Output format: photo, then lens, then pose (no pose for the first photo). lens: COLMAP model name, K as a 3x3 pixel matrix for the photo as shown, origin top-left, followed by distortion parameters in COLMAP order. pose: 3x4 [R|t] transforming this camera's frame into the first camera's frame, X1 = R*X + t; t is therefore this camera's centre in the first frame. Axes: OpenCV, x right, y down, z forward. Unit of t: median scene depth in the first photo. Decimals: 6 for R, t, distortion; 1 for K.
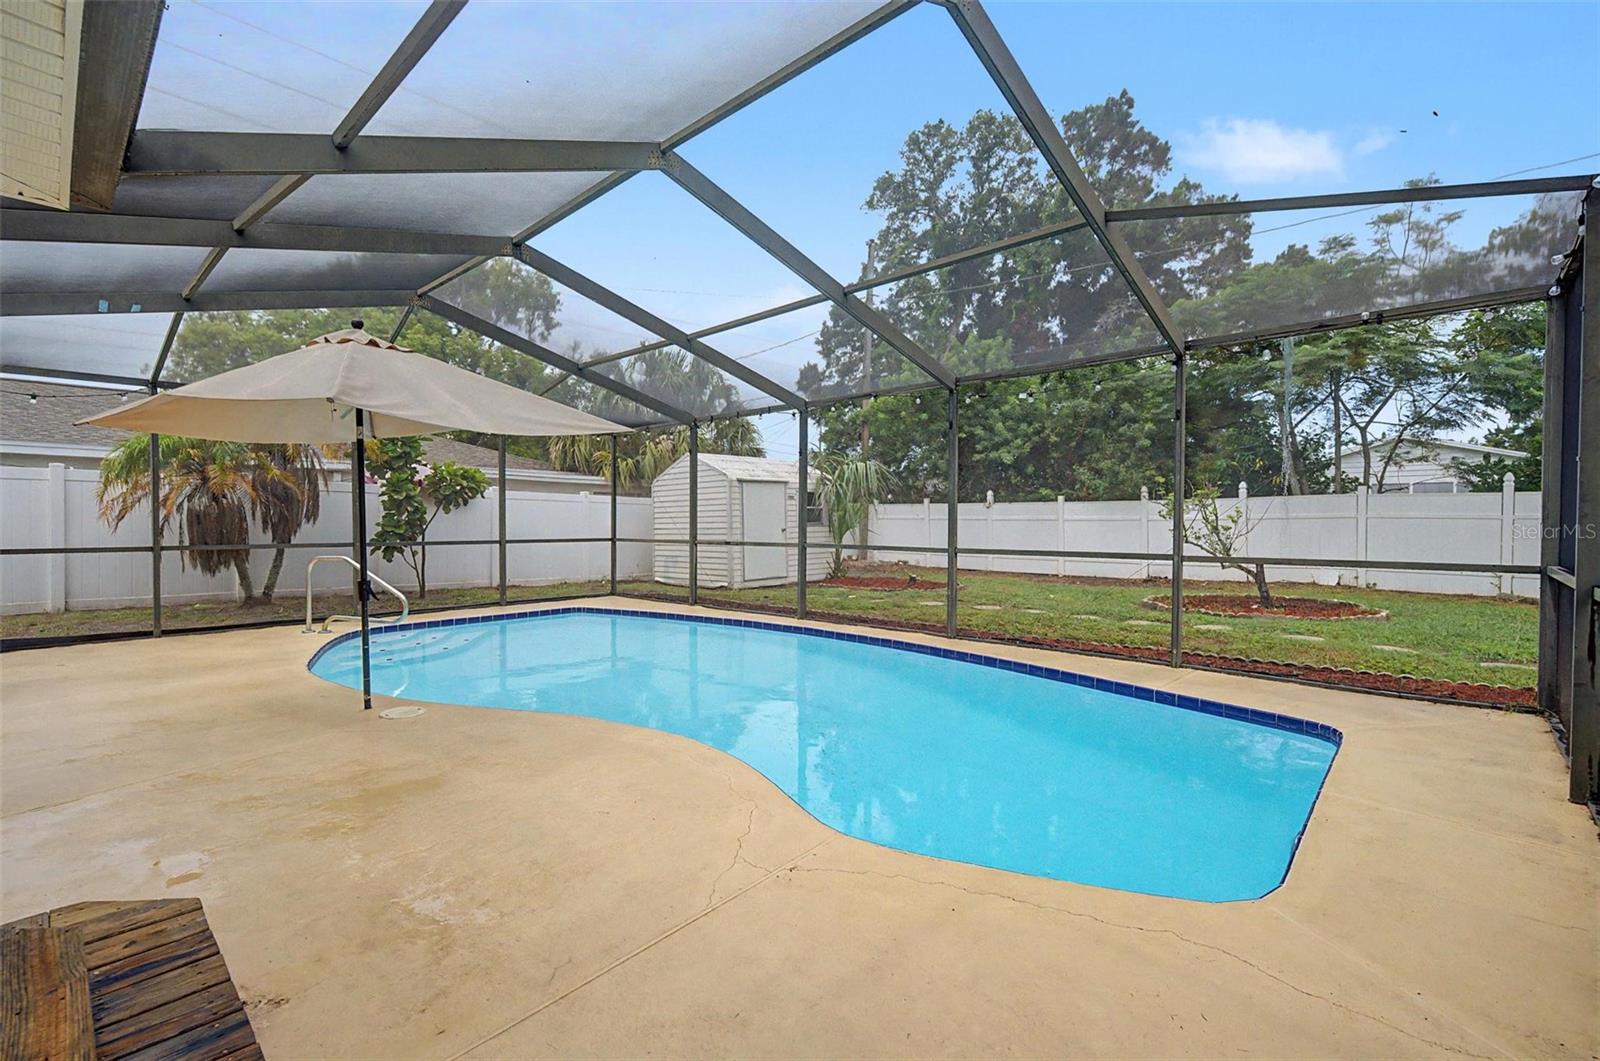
lens RADIAL K [[704.1, 0, 792.9], [0, 704.1, 528.5], [0, 0, 1]] dist [-0.001222, 0.000331]
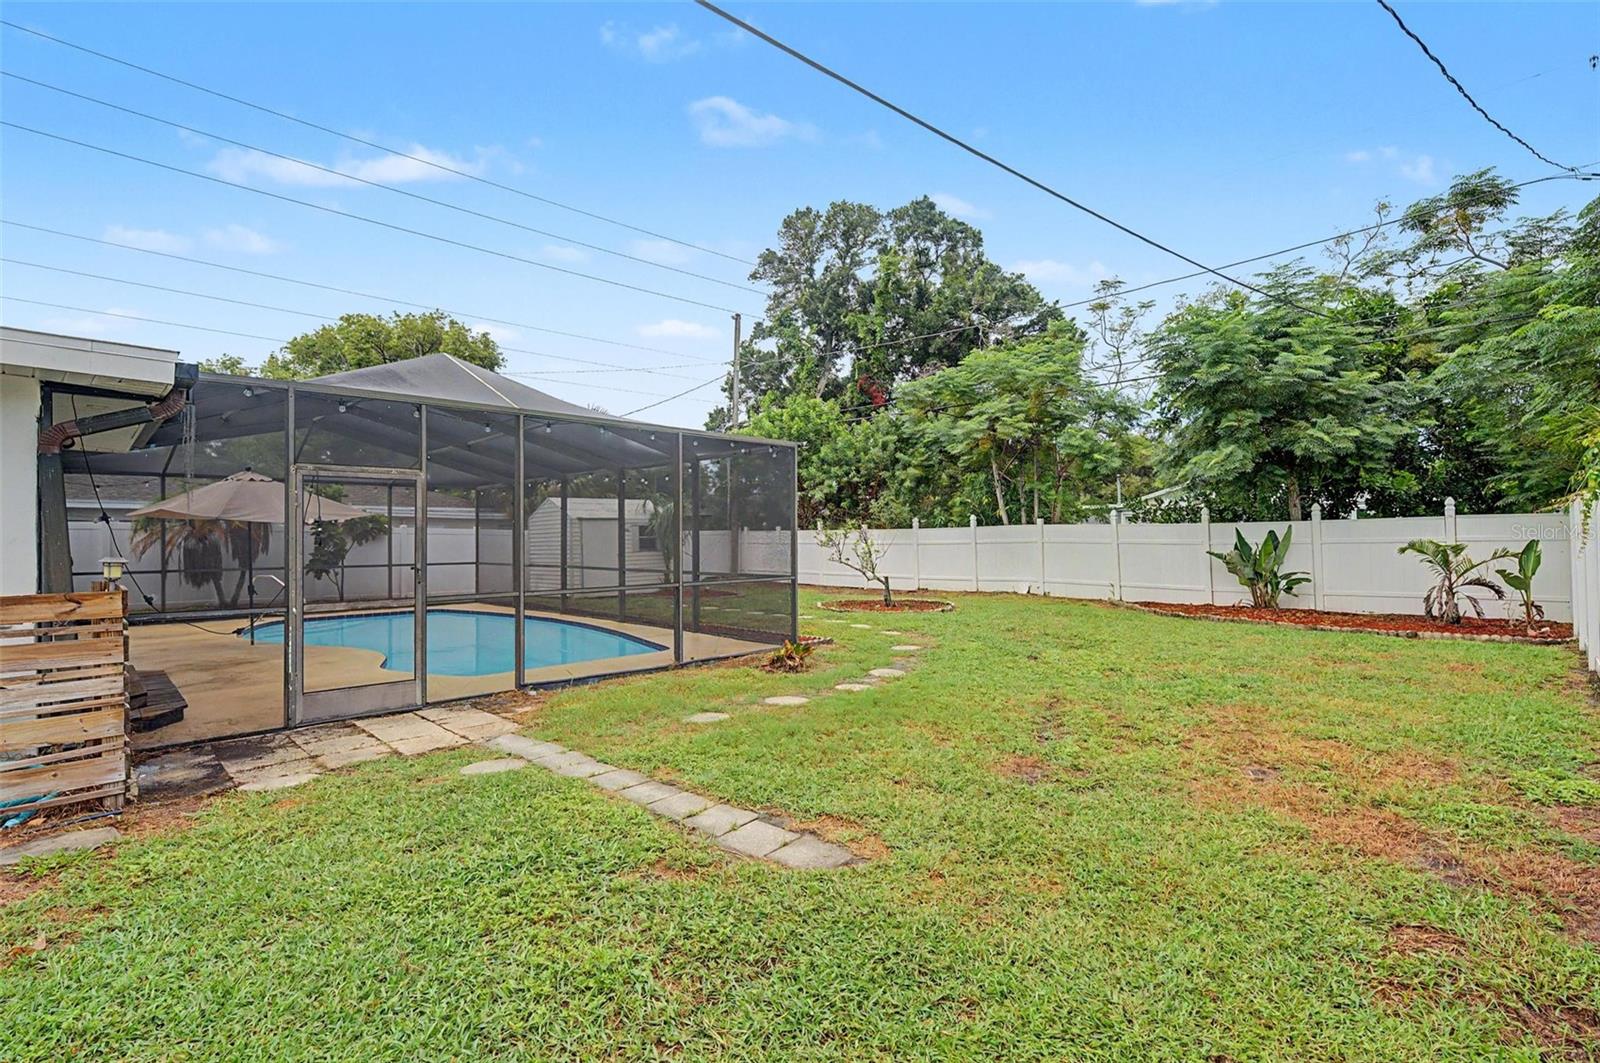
lens RADIAL K [[736.8, 0, 795.2], [0, 736.8, 534.8], [0, 0, 1]] dist [0.003190, 0.000085]
pose [[0.998845, -0.007827, -0.047406, 0.458586], [0.007281, 0.999905, -0.011666, -0.019267], [0.047493, 0.011308, 0.998808, -0.459900]]
